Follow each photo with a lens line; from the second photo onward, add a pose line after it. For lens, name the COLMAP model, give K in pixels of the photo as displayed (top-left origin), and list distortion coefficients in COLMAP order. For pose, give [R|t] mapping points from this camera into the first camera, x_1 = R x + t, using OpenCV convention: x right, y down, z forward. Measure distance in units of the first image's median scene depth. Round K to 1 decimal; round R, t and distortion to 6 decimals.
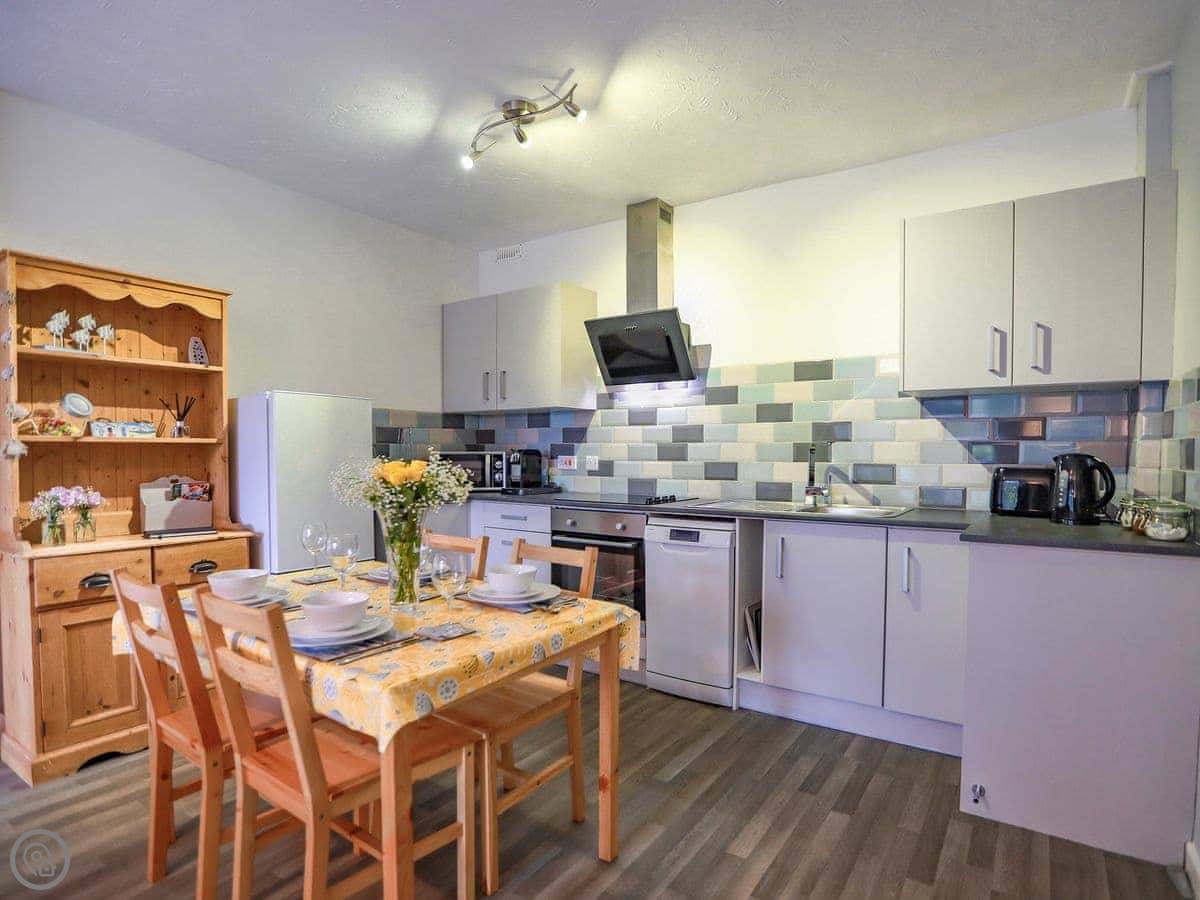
lens RADIAL K [[664.0, 0, 608.2], [0, 664.0, 461.8], [0, 0, 1]] dist [-0.041903, 0.008016]
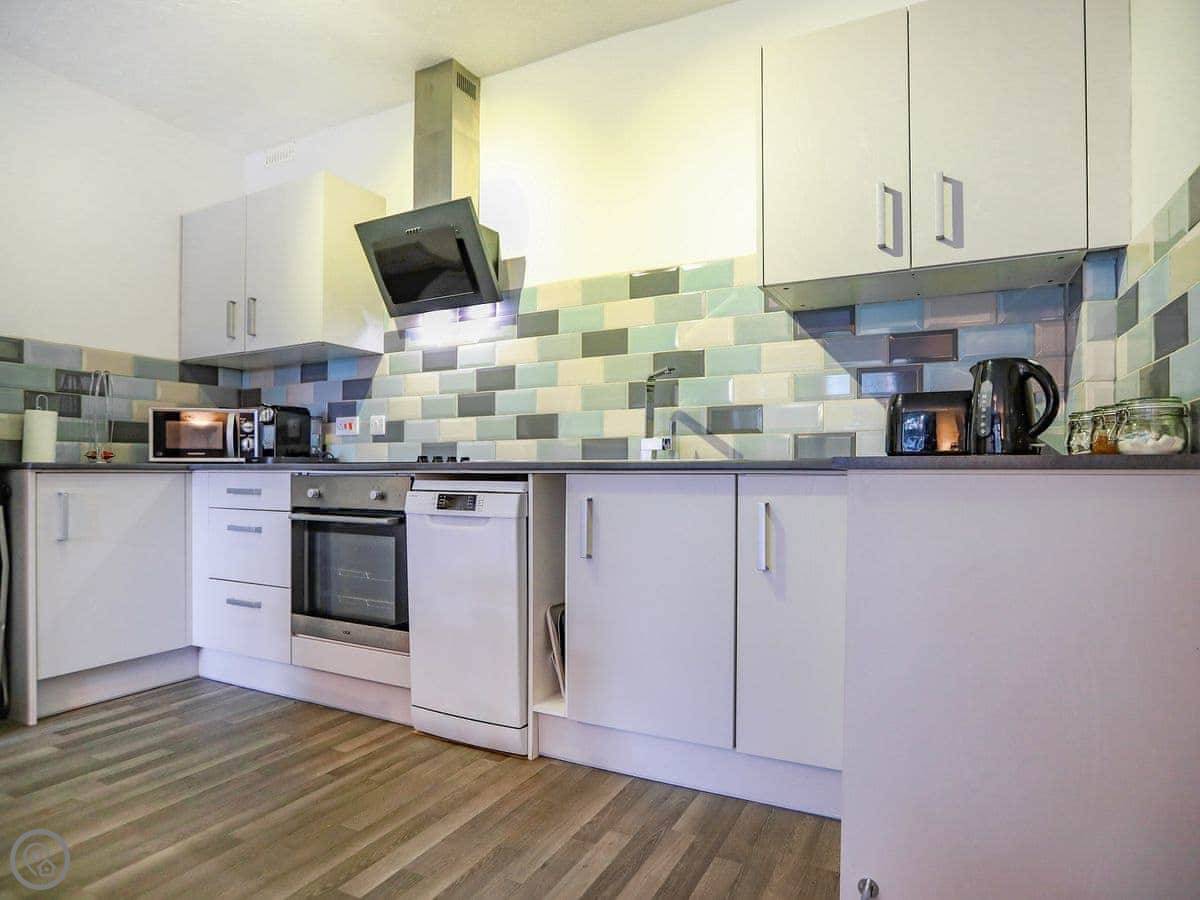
lens RADIAL K [[683.3, 0, 603.8], [0, 683.3, 468.9], [0, 0, 1]] dist [-0.045340, 0.000705]
pose [[0.992790, -0.000900, 0.119865, 0.169747], [0.004093, 0.999643, -0.026397, 0.090218], [-0.119799, 0.026698, 0.992439, 0.272707]]
